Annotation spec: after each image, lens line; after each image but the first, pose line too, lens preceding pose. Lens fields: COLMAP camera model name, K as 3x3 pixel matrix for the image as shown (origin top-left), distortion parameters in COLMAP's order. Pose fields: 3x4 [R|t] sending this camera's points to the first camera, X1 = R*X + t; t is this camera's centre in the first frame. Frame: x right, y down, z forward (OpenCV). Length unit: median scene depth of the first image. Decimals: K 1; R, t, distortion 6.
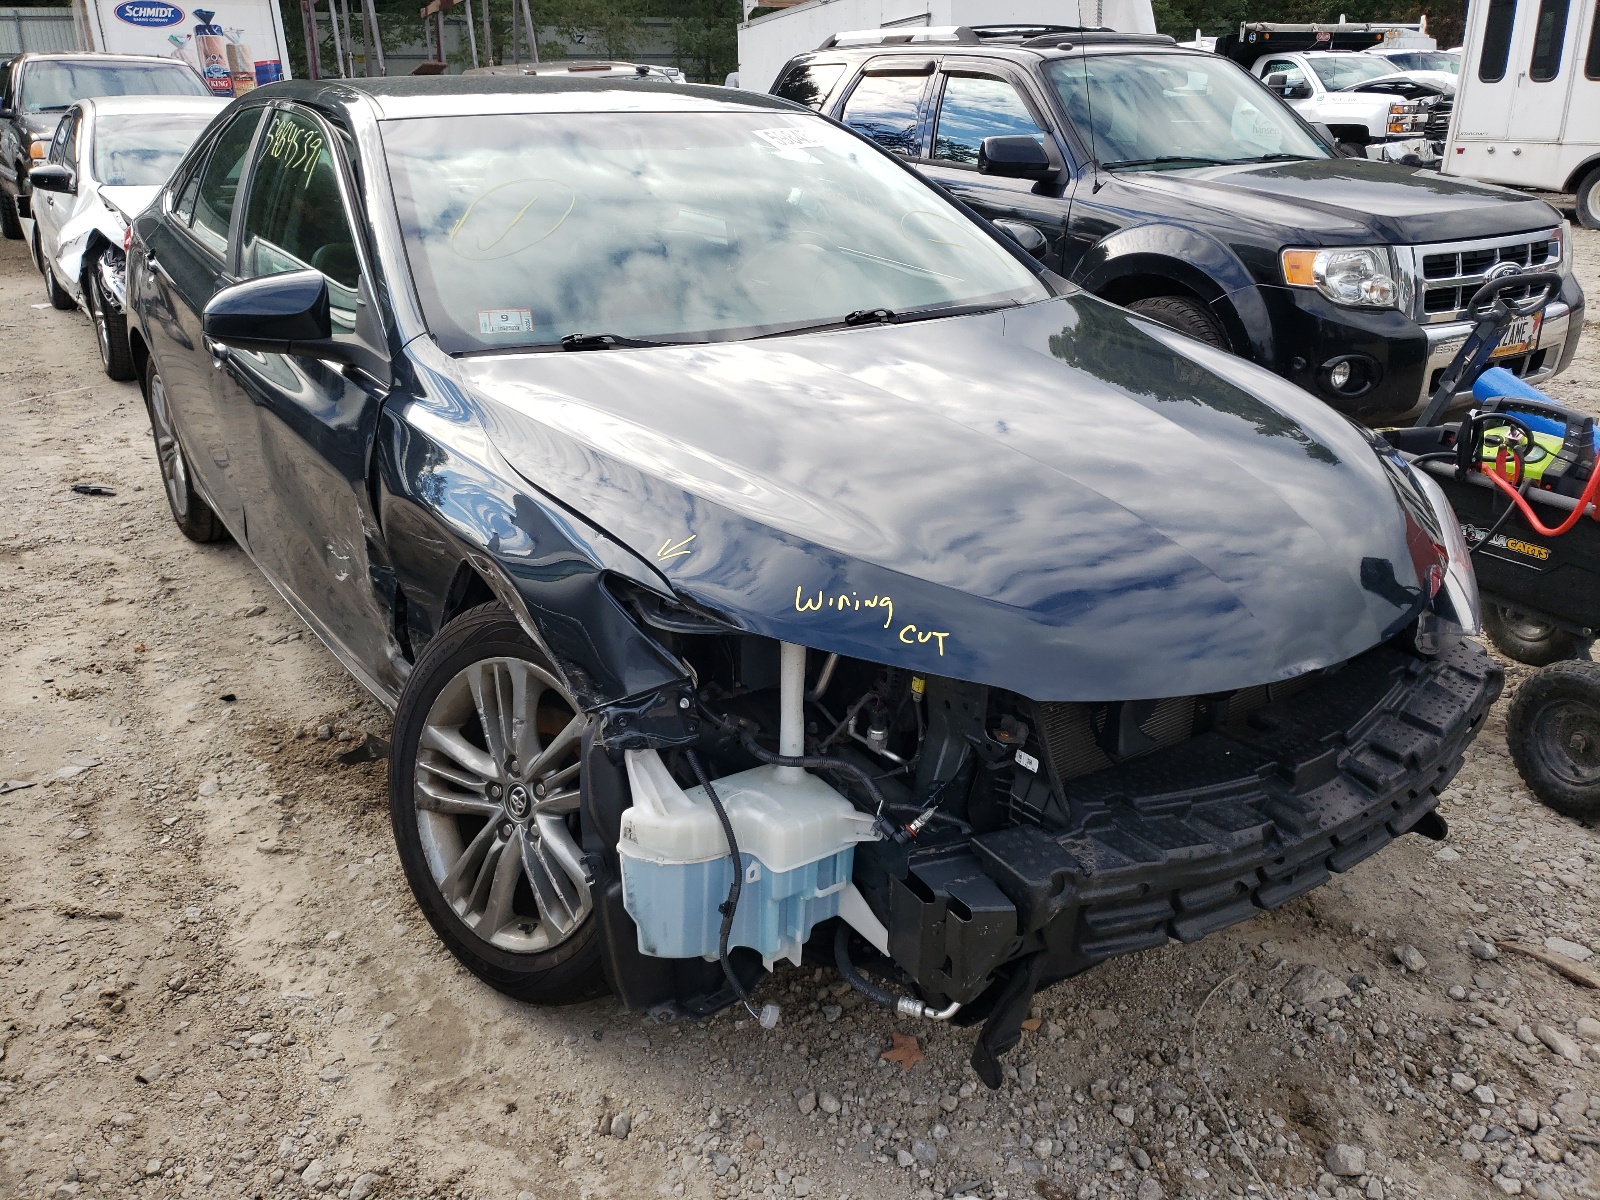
lens RADIAL K [[1184.2, 0, 801.7], [0, 1184.2, 575.0], [0, 0, 1]] dist [-0.000160, 0.043470]
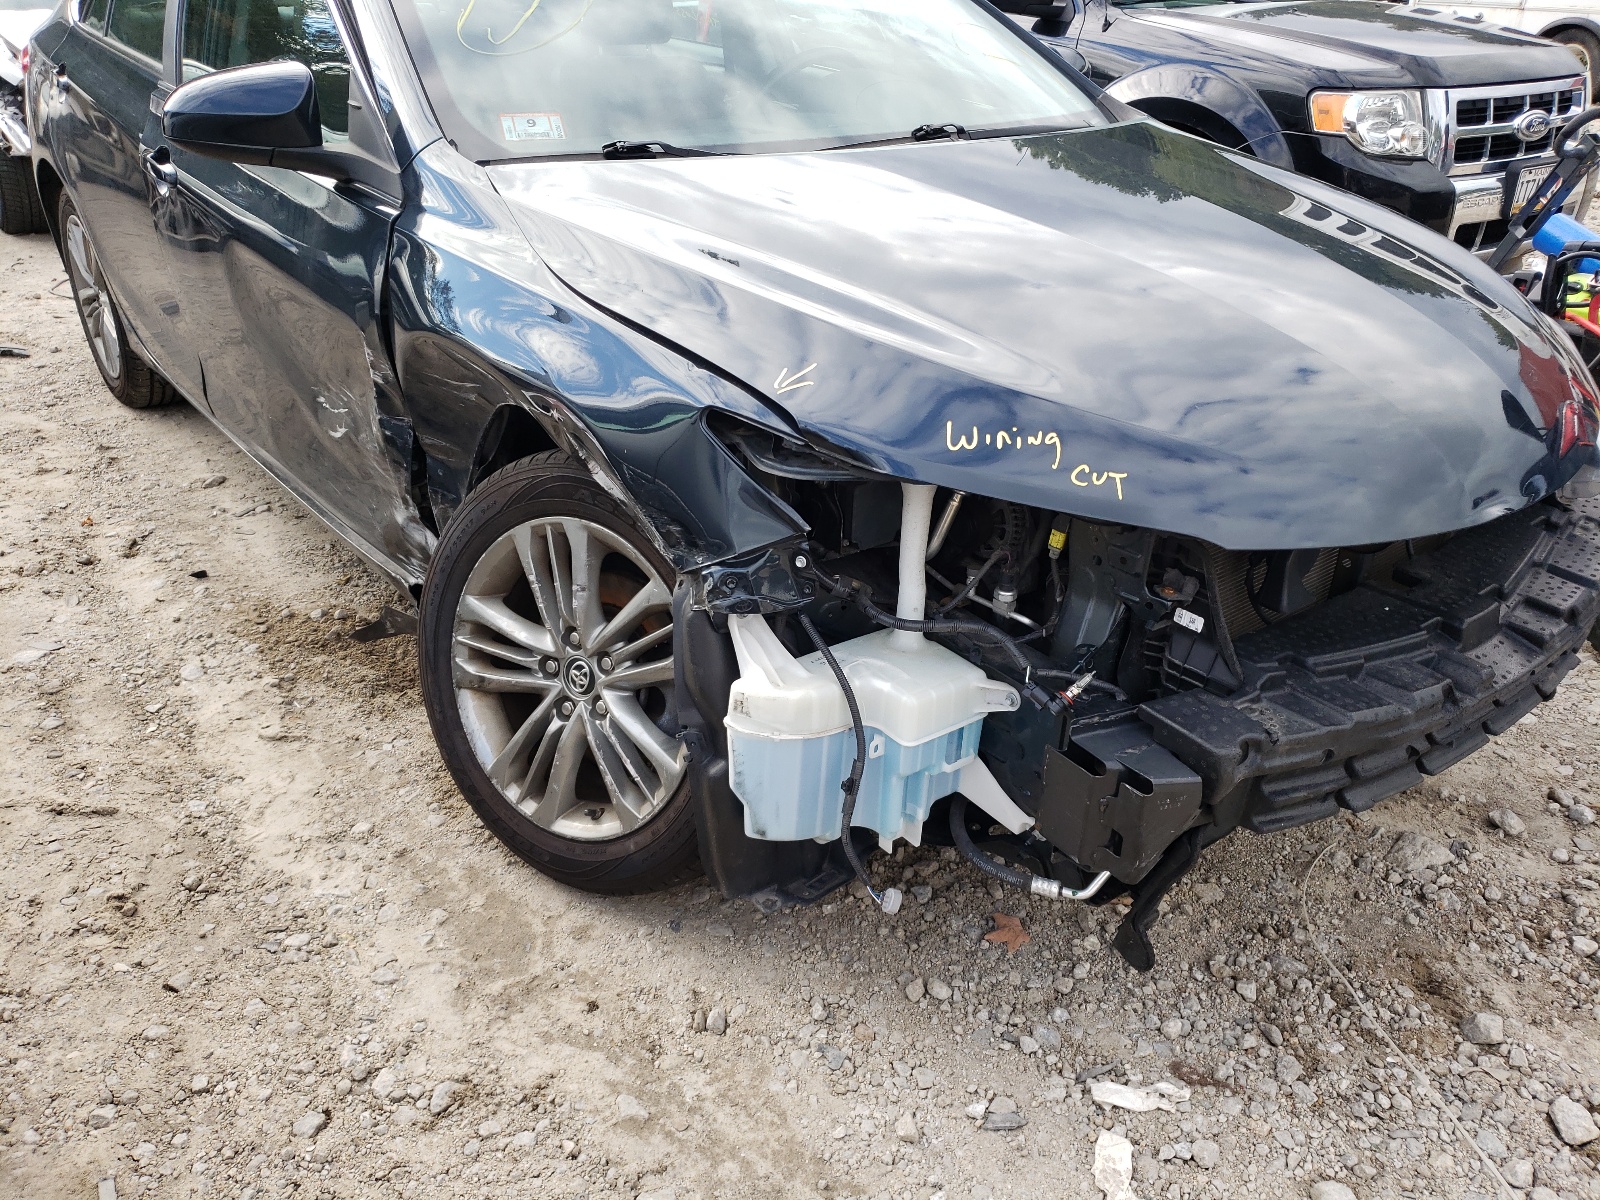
lens RADIAL K [[1184.2, 0, 801.7], [0, 1184.2, 575.0], [0, 0, 1]] dist [-0.000160, 0.043470]
pose [[0.997463, -0.010577, 0.070399, -0.142417], [0.003839, 0.995454, 0.095170, 0.031453], [-0.071086, -0.094658, 0.992969, 0.111744]]
